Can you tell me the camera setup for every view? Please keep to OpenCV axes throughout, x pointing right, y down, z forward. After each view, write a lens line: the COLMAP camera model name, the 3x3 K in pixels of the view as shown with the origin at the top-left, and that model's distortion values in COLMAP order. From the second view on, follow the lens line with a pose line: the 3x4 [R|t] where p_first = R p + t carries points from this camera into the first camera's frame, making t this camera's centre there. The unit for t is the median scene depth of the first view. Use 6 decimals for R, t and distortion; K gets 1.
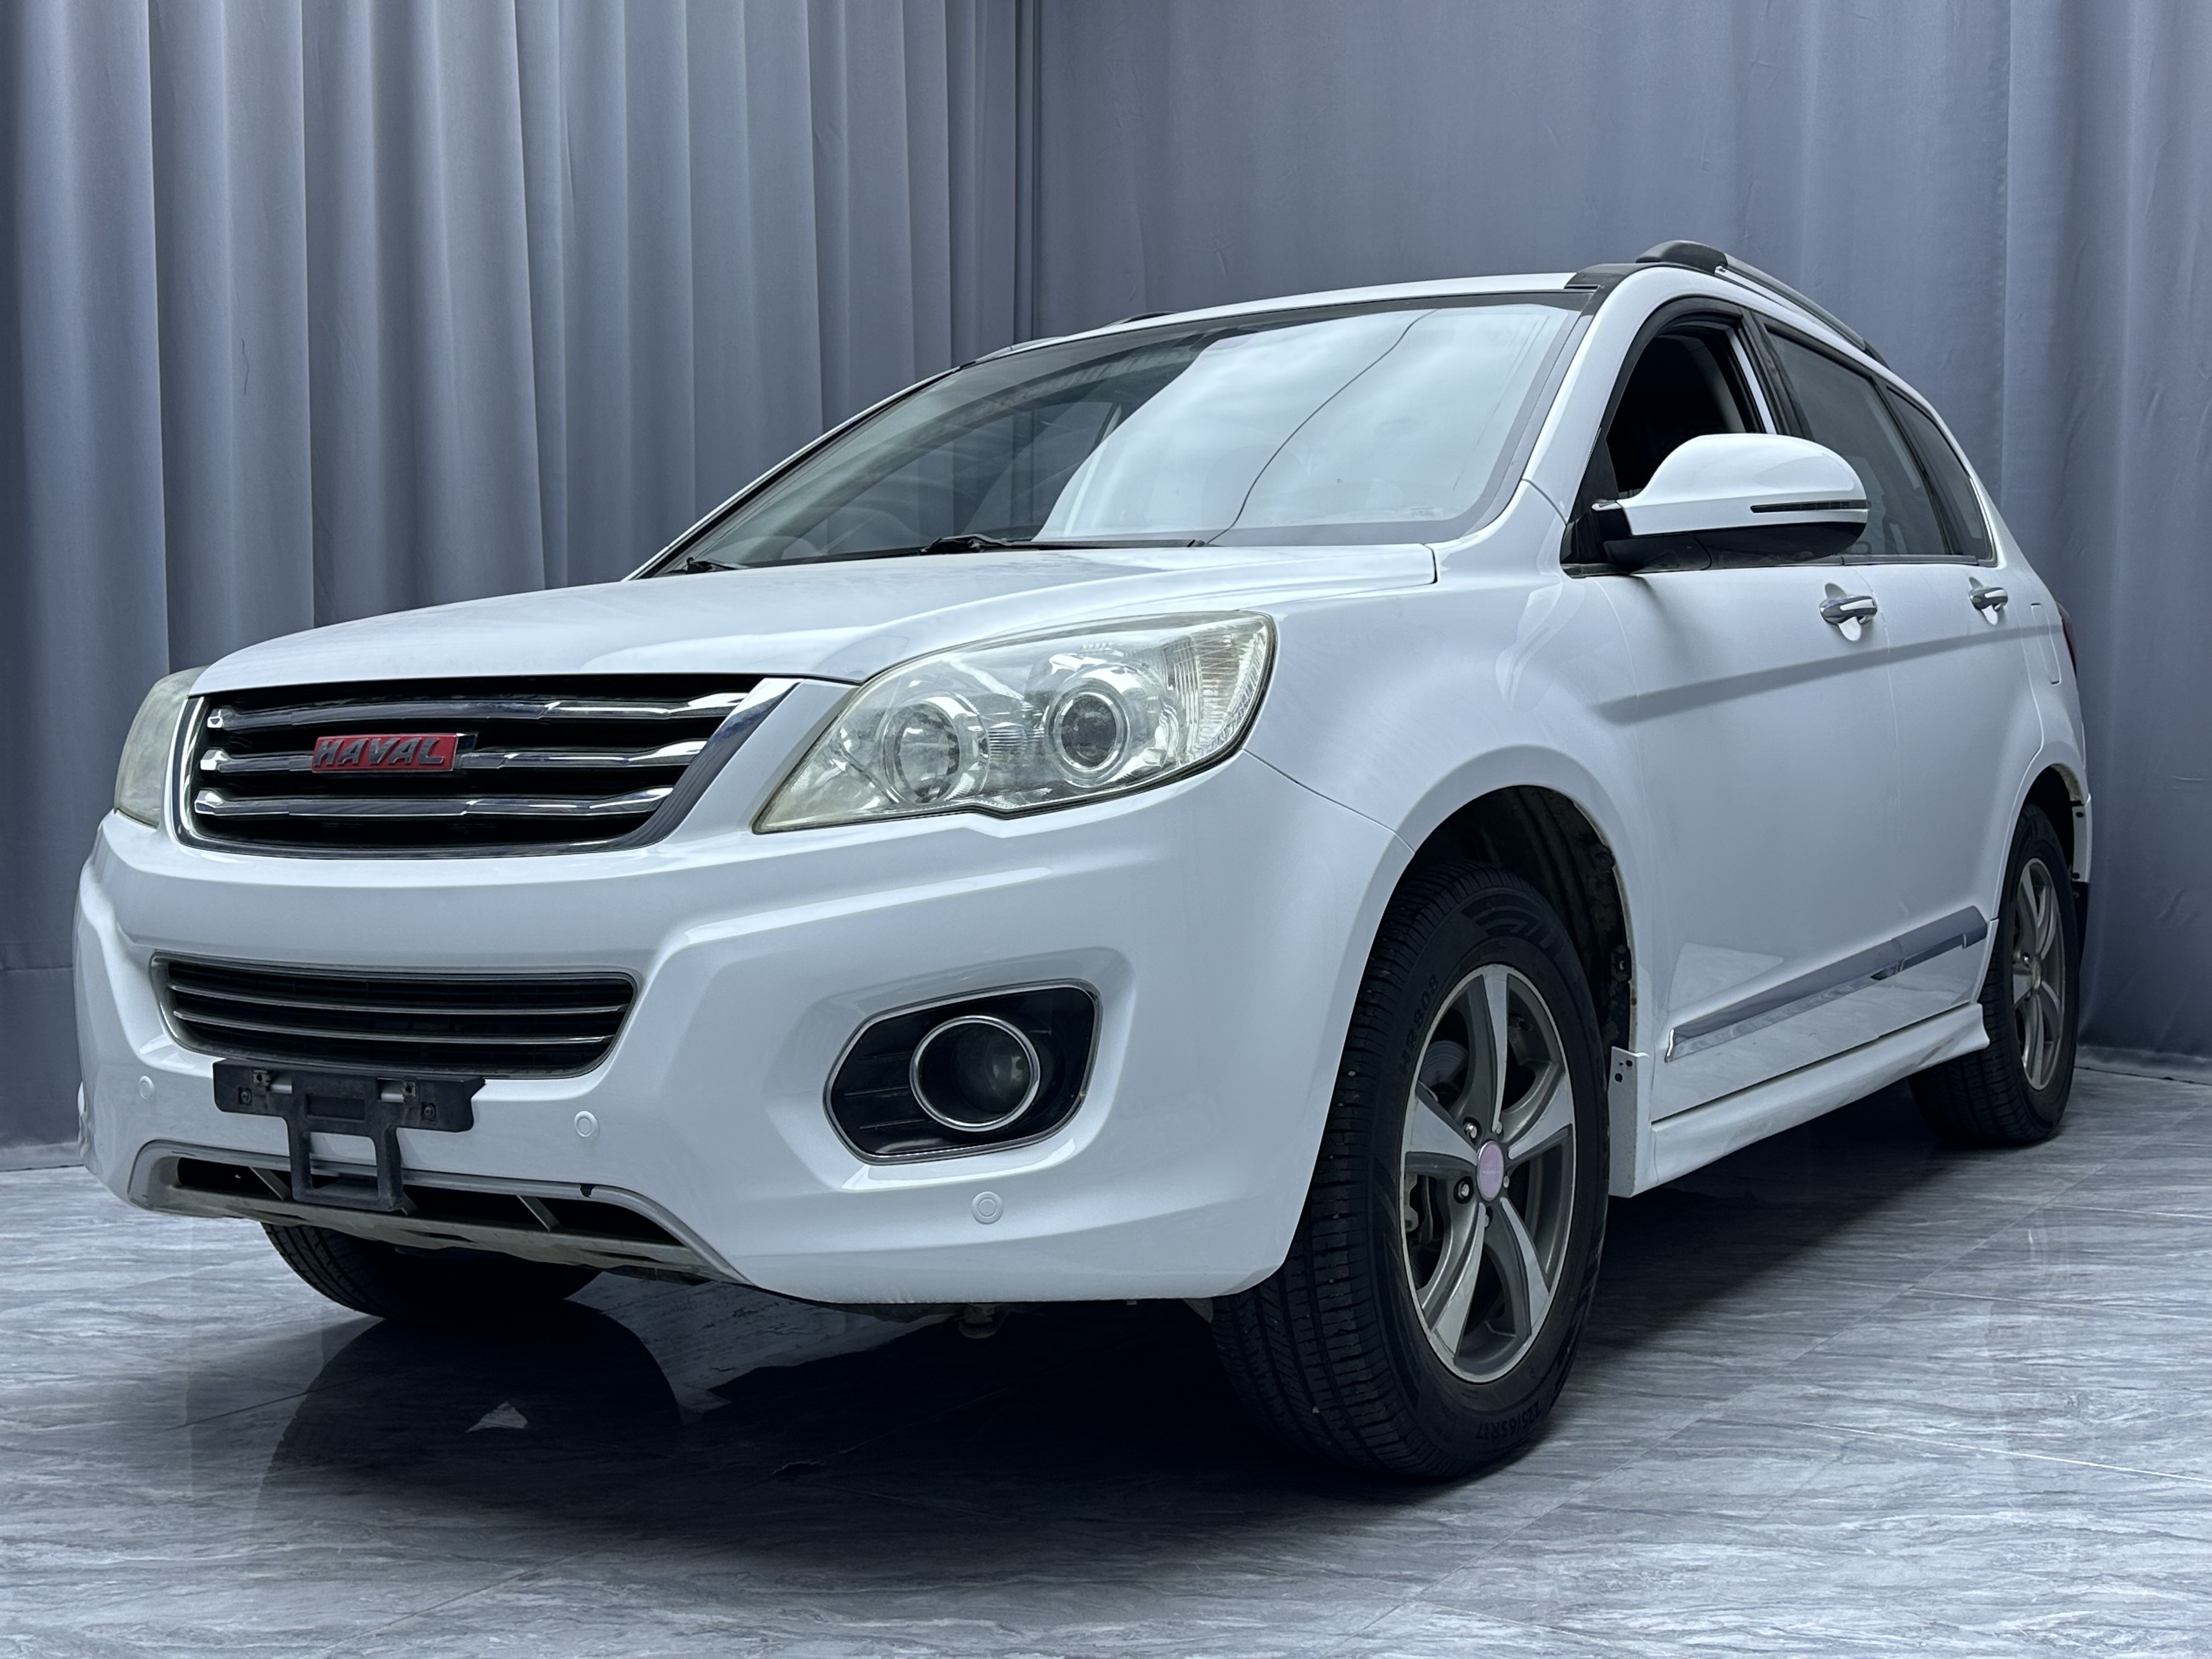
lens RADIAL K [[2440.6, 0, 1106.0], [0, 2440.6, 829.5], [0, 0, 1]] dist [0.177892, -0.394884]
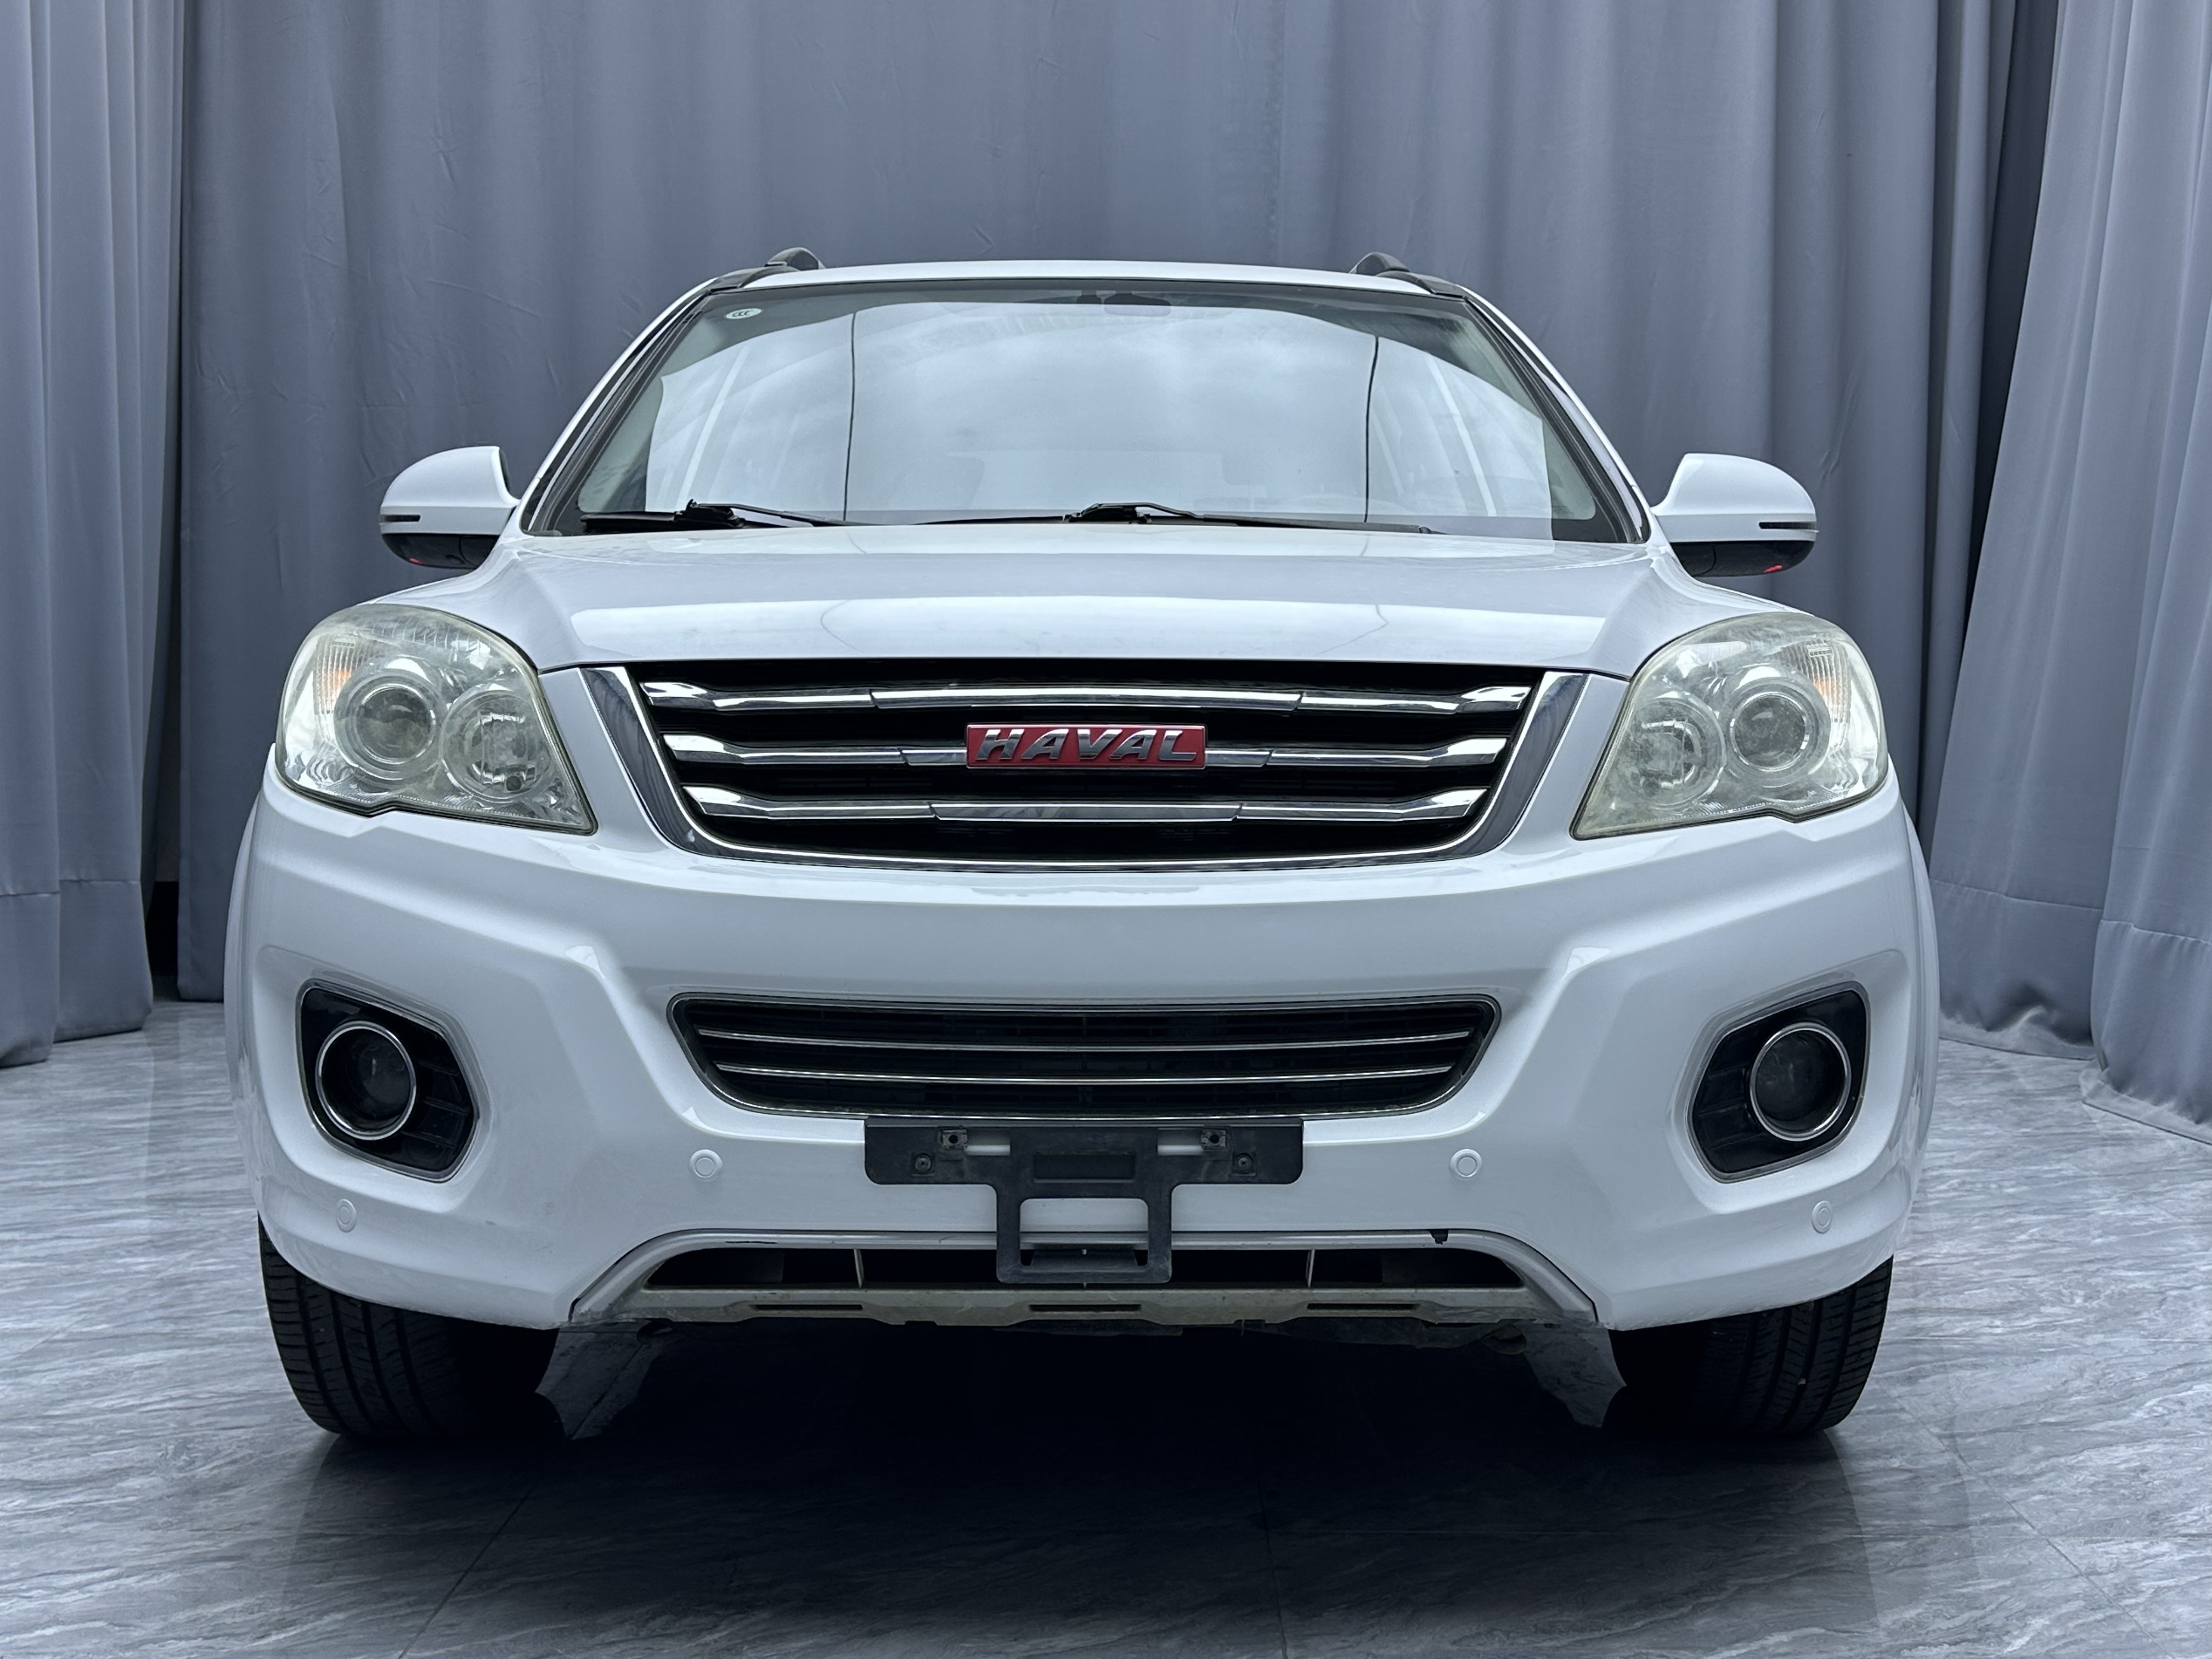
lens RADIAL K [[2440.6, 0, 1106.0], [0, 2440.6, 829.5], [0, 0, 1]] dist [0.177892, -0.394884]
pose [[0.832636, -0.010888, 0.553713, -0.764045], [-0.000358, 0.999796, 0.020198, -0.019639], [-0.553820, -0.017016, 0.832463, 0.302398]]
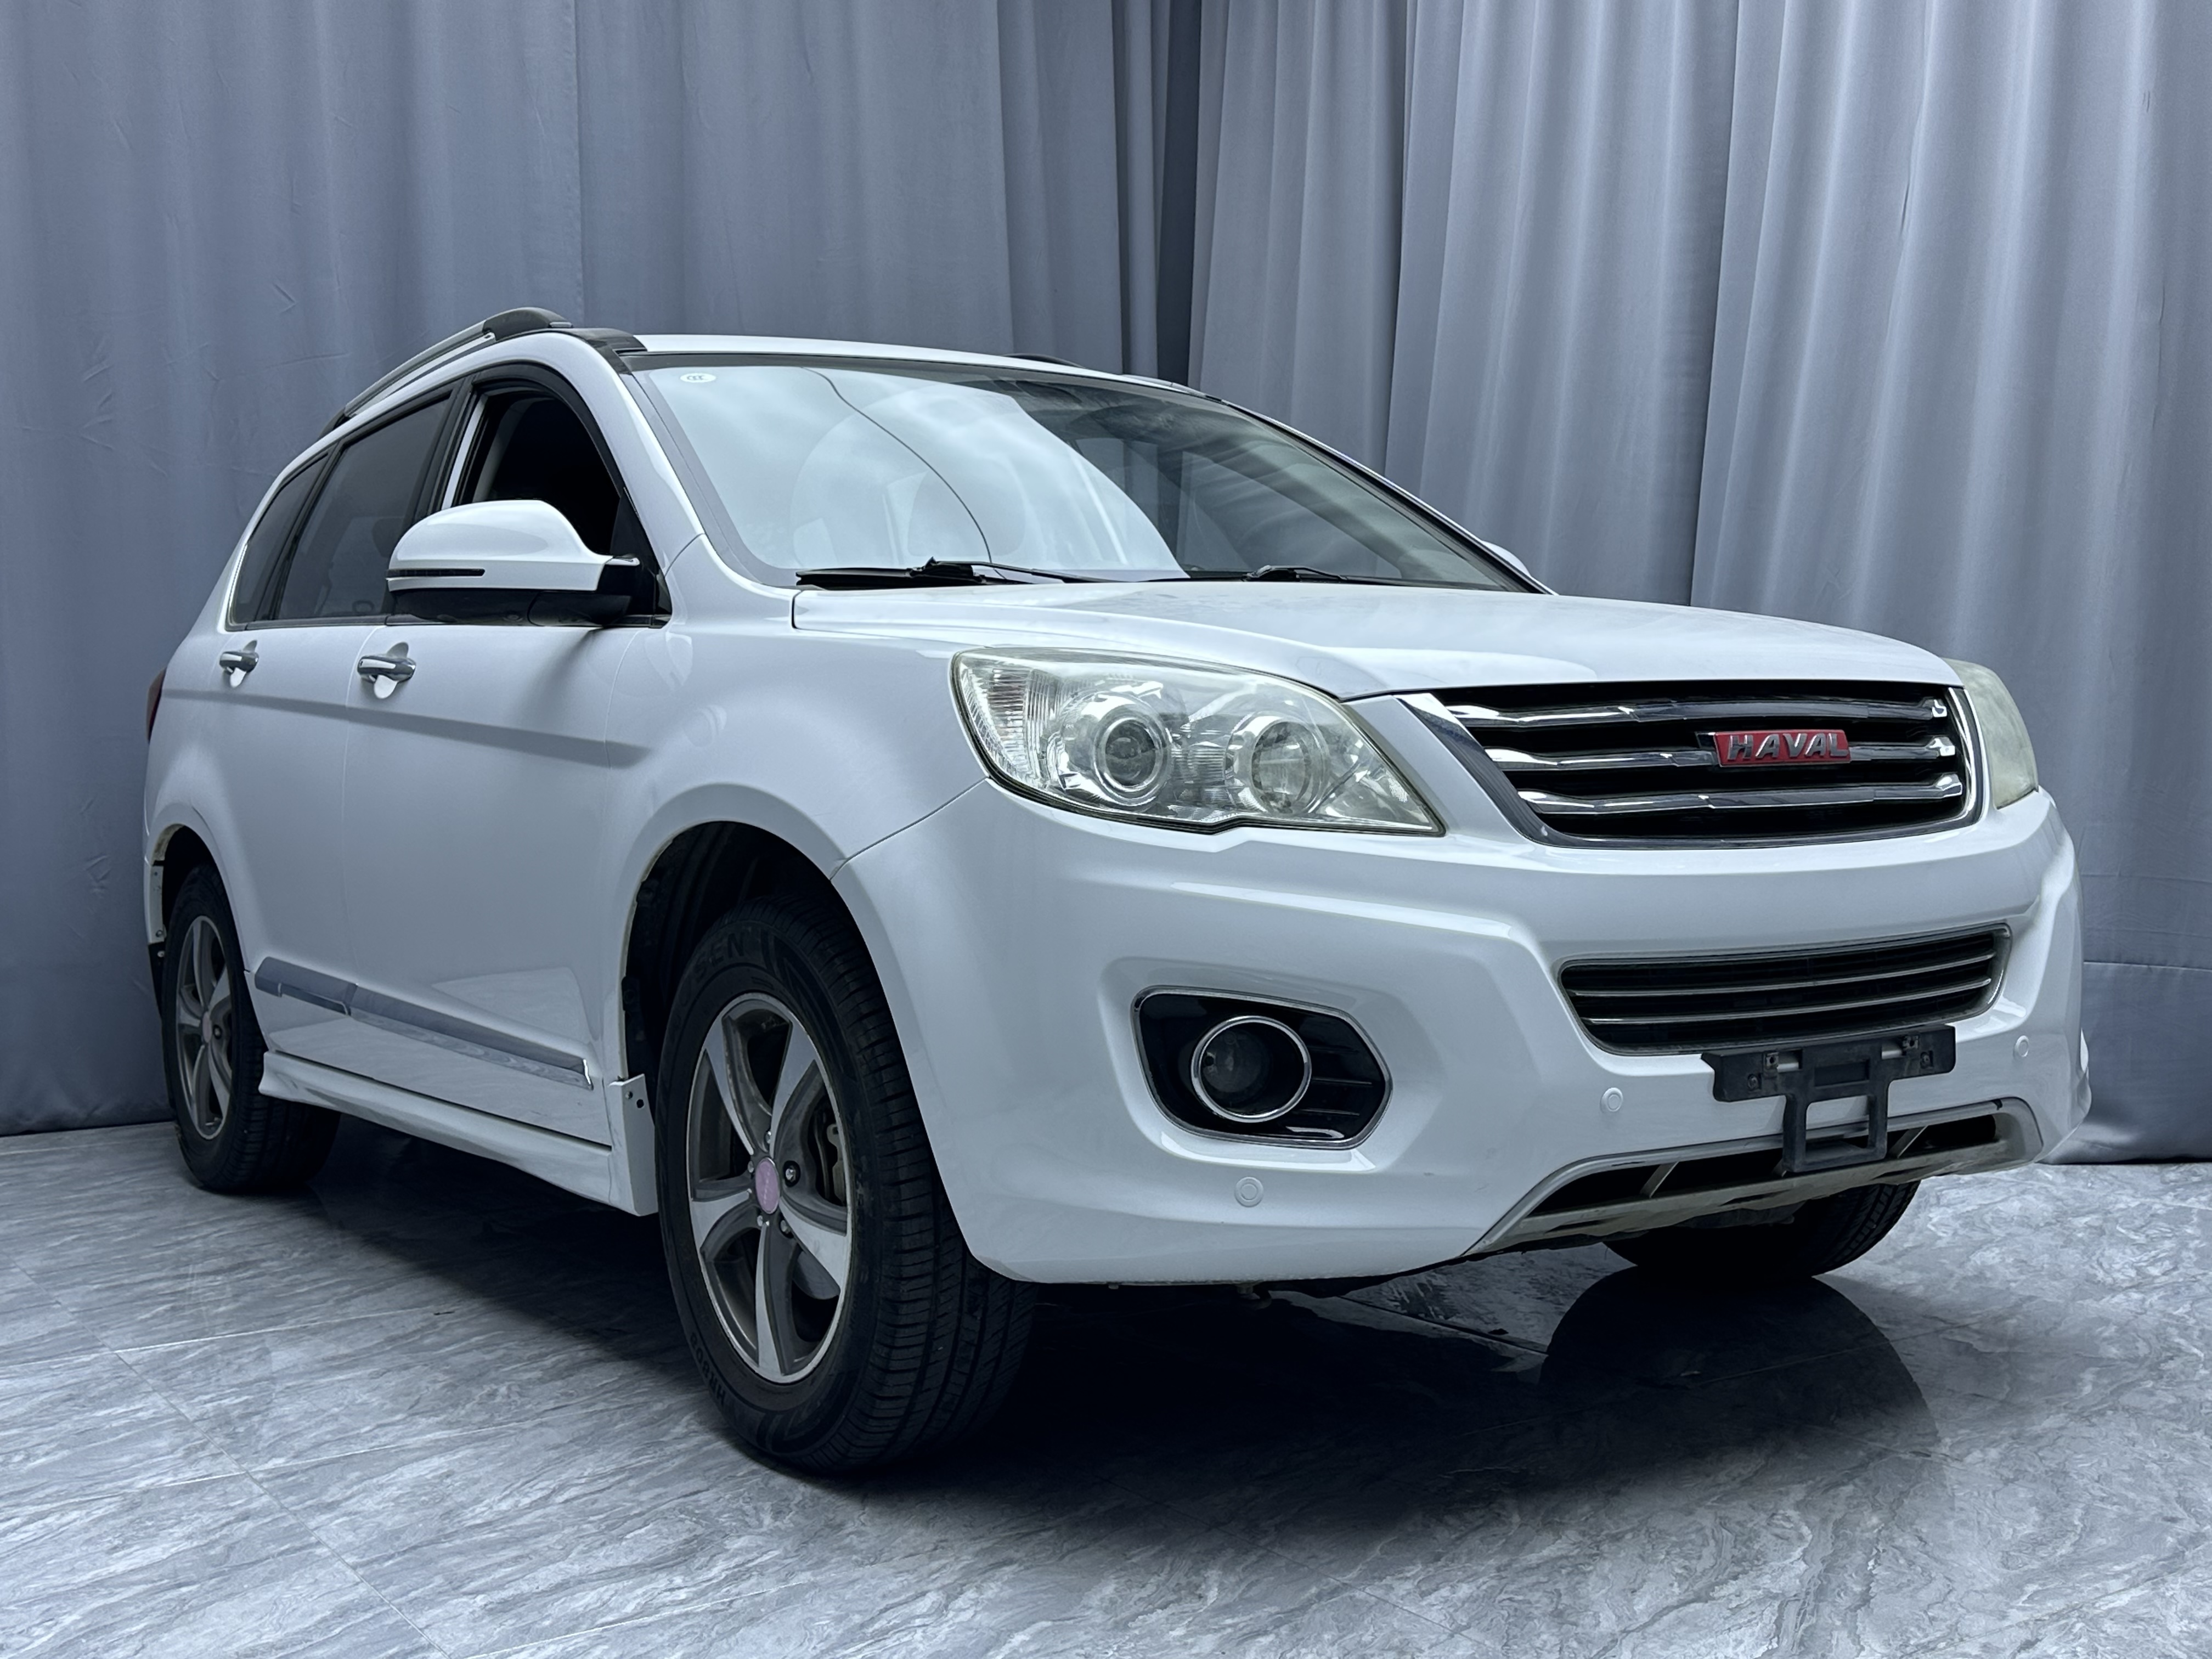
lens RADIAL K [[2440.6, 0, 1106.0], [0, 2440.6, 829.5], [0, 0, 1]] dist [0.177892, -0.394884]
pose [[0.397087, -0.016799, 0.917627, -1.422830], [0.049149, 0.998787, -0.002984, -0.006673], [-0.916464, 0.046286, 0.397431, 0.858016]]
